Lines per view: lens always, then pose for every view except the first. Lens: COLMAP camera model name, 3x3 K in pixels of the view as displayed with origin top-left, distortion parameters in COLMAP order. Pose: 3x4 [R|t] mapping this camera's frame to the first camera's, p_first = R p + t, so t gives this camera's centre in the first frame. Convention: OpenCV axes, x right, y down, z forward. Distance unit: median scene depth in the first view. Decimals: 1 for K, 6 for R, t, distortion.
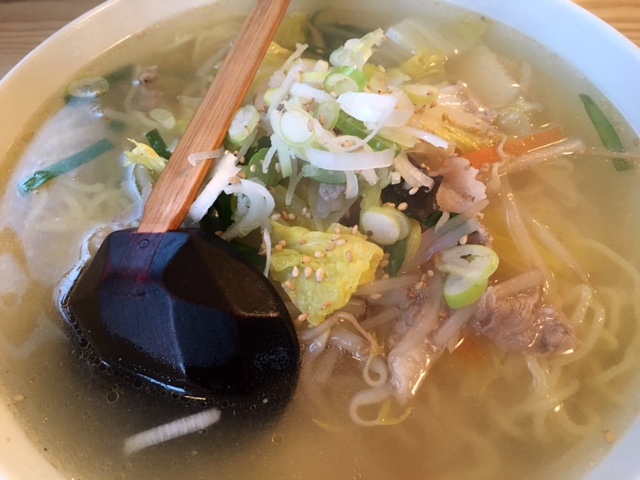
lens RADIAL K [[576.3, 0, 320.0], [0, 576.3, 240.0], [0, 0, 1]] dist [0.108283, -0.217077]
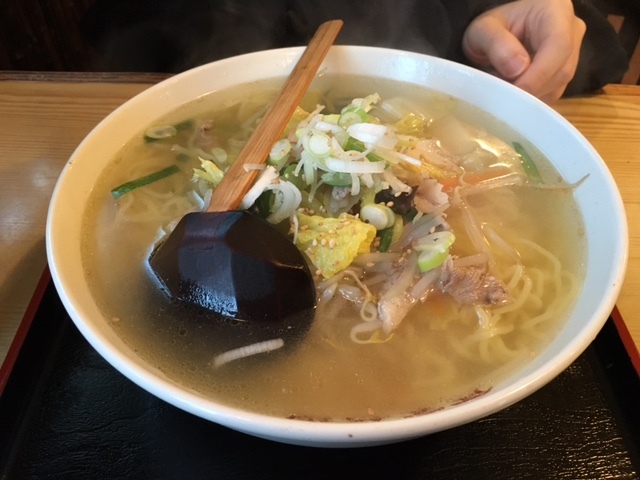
lens RADIAL K [[576.3, 0, 320.0], [0, 576.3, 240.0], [0, 0, 1]] dist [0.108283, -0.217077]
pose [[0.999276, 0.037374, 0.007077, -0.038275], [-0.035444, 0.982404, -0.183373, 0.299512], [-0.013806, 0.182989, 0.983018, -0.395556]]
